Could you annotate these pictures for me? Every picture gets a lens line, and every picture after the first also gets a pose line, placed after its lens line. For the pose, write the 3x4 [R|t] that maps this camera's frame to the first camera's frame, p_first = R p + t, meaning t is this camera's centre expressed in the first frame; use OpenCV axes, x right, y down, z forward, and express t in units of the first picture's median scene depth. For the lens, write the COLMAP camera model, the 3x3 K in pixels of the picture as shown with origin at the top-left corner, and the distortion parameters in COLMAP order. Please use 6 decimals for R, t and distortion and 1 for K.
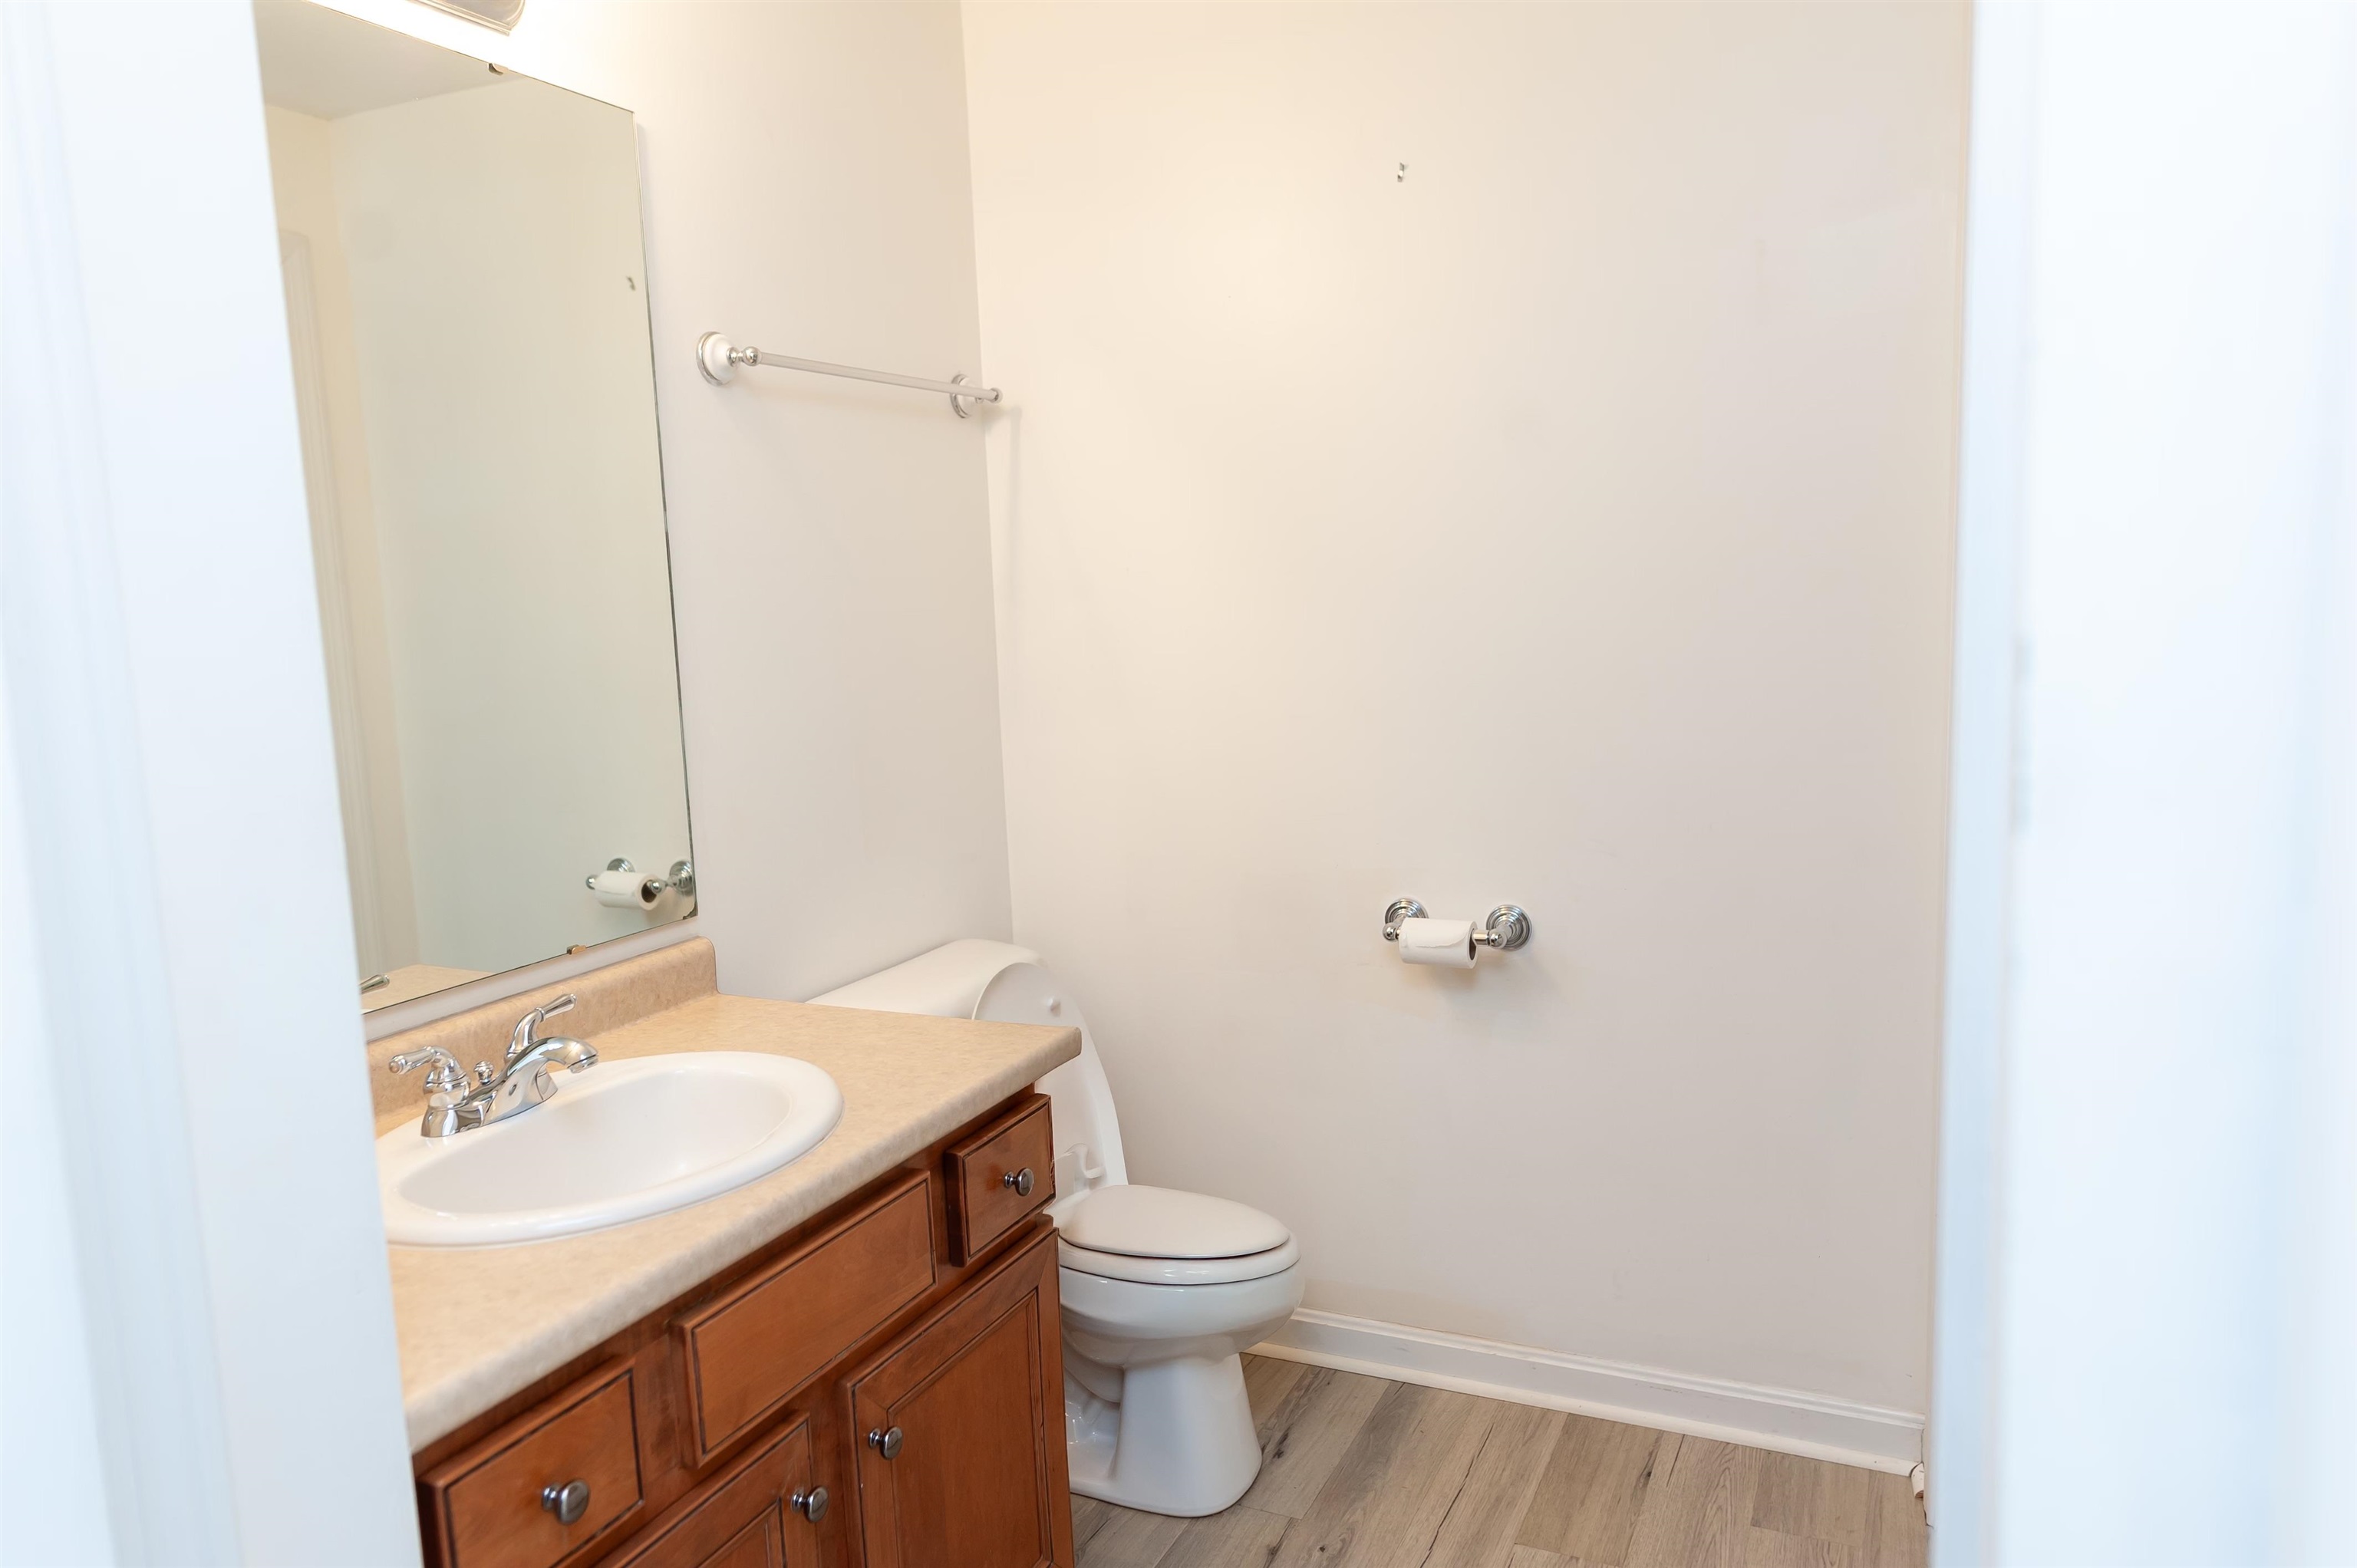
lens RADIAL K [[1619.7, 0, 1178.5], [0, 1619.7, 784.0], [0, 0, 1]] dist [0.047077, 0.000254]
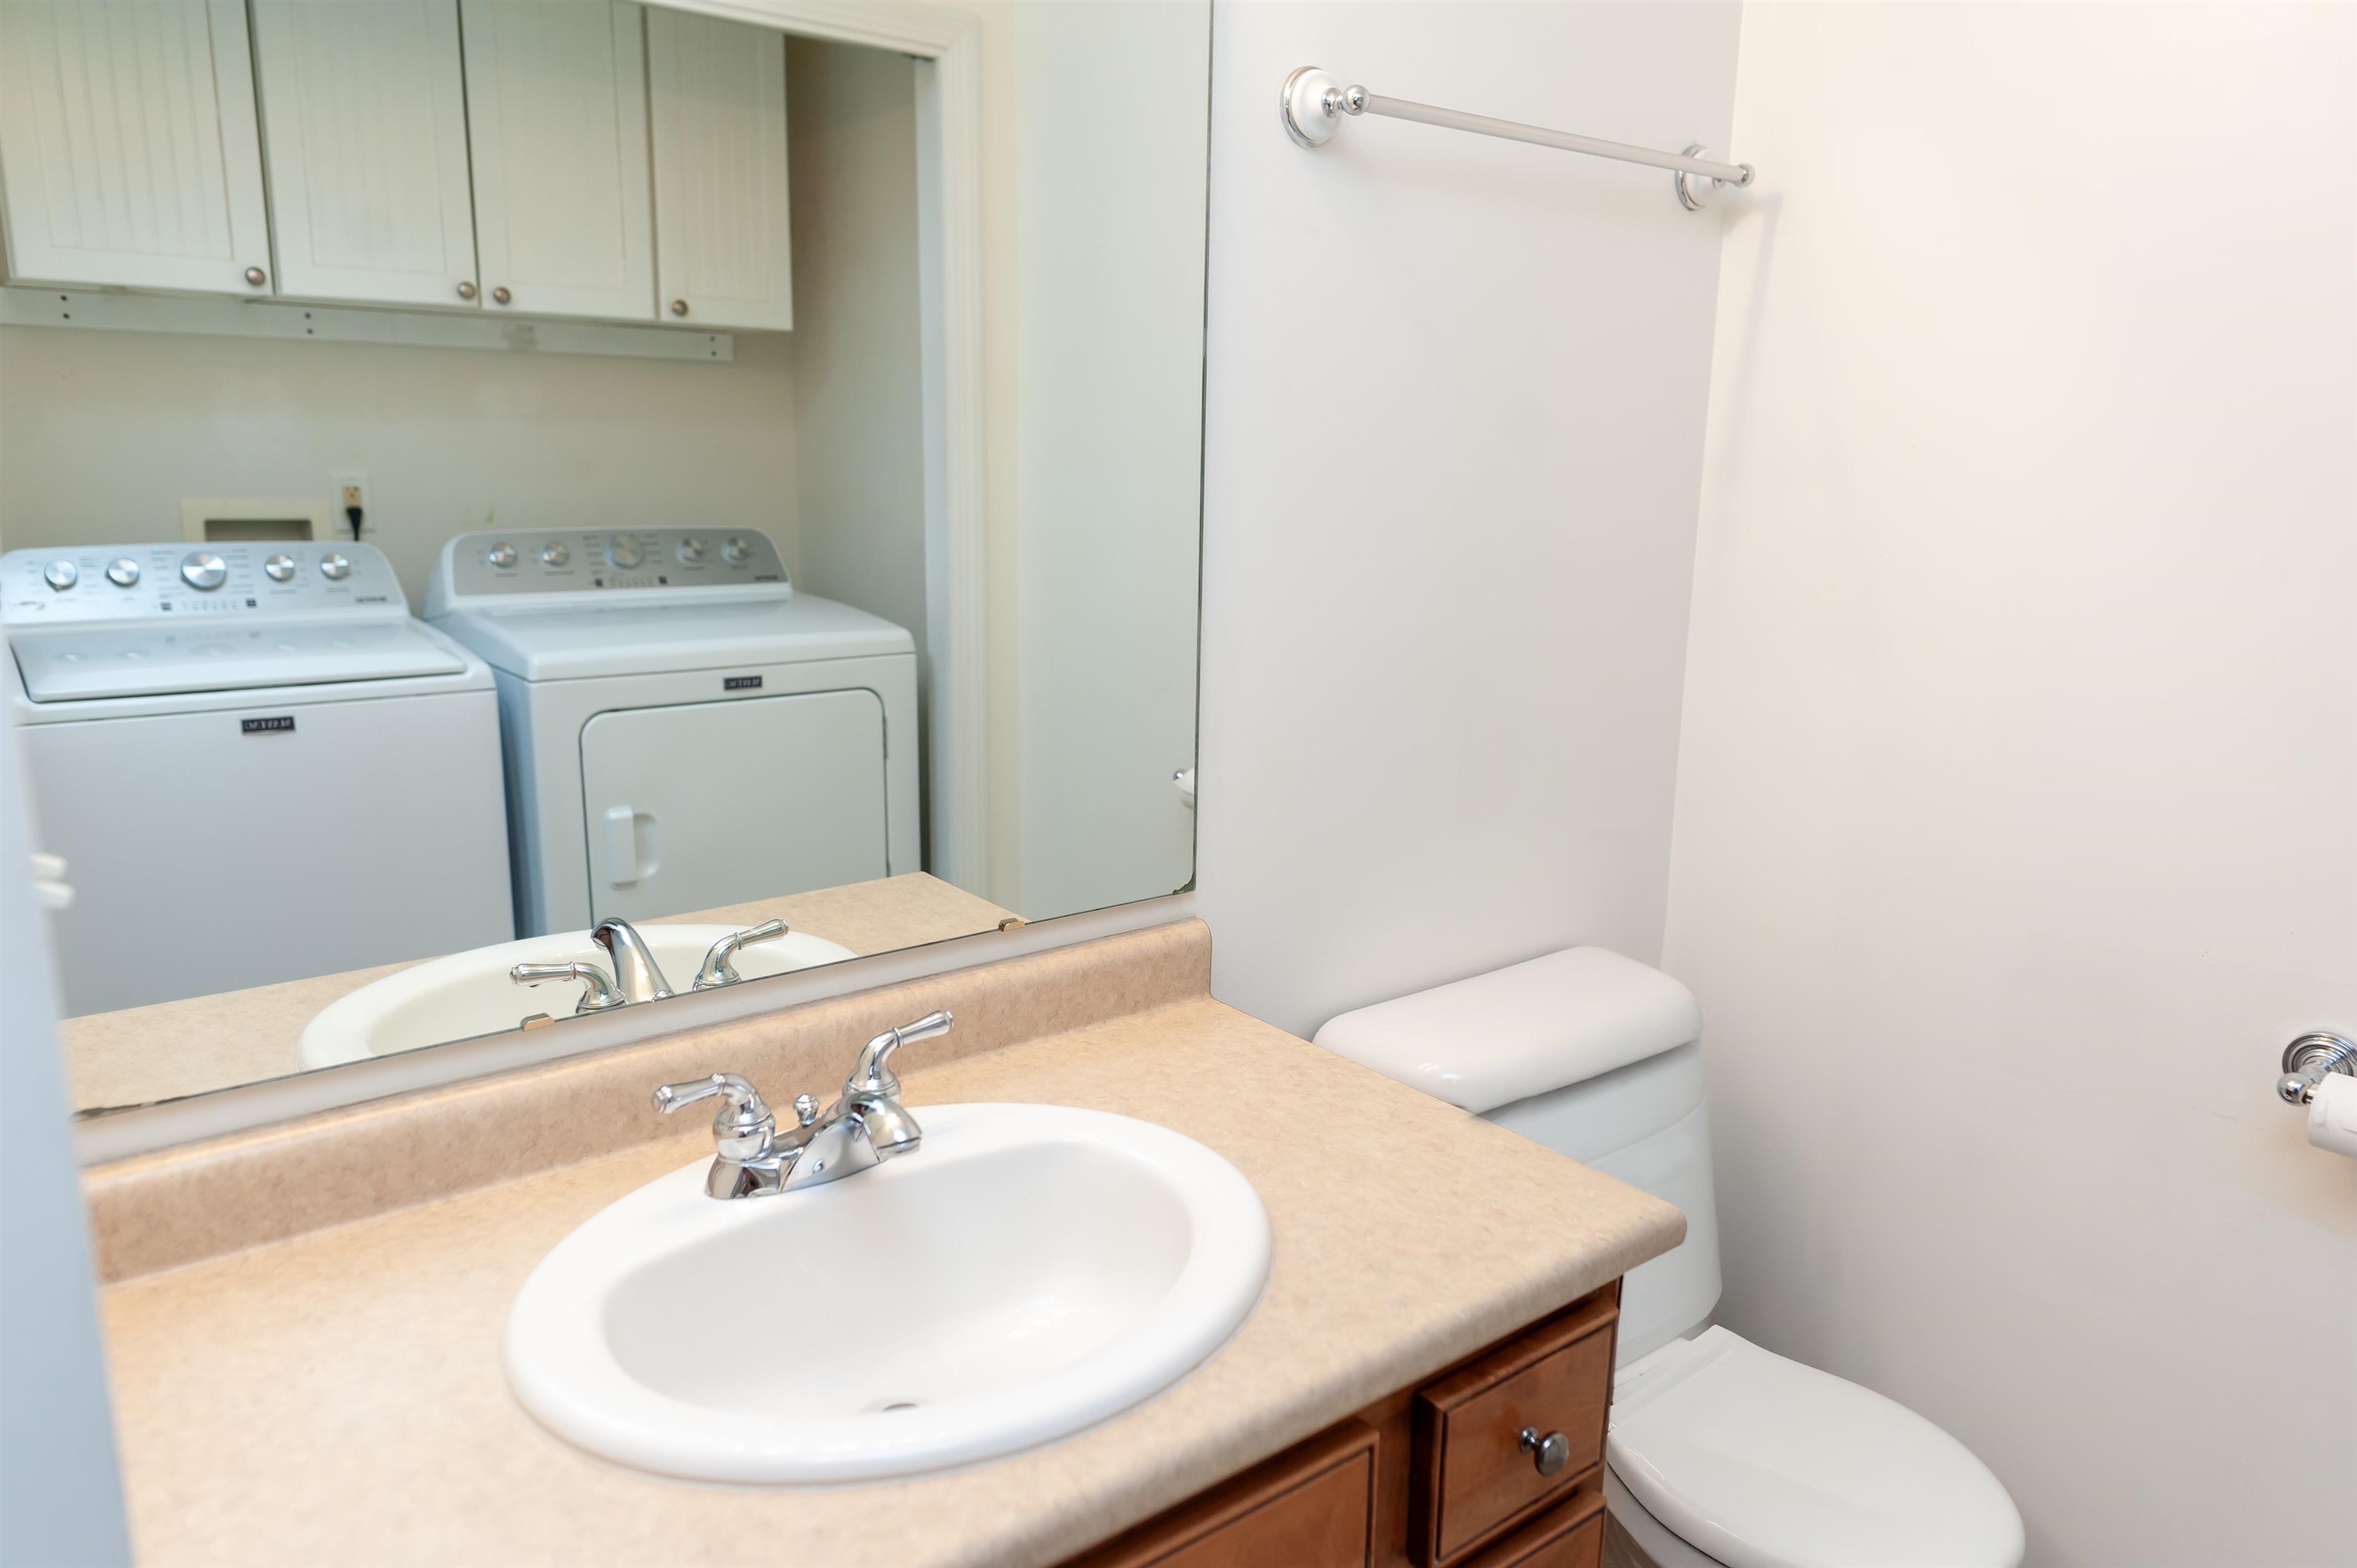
lens RADIAL K [[1631.8, 0, 1178.5], [0, 1631.8, 784.0], [0, 0, 1]] dist [0.023987, -0.002270]
pose [[0.895390, 0.152015, -0.418532, -0.000033], [-0.114330, 0.986897, 0.113857, -0.052585], [0.430356, -0.054096, 0.901037, 0.348220]]
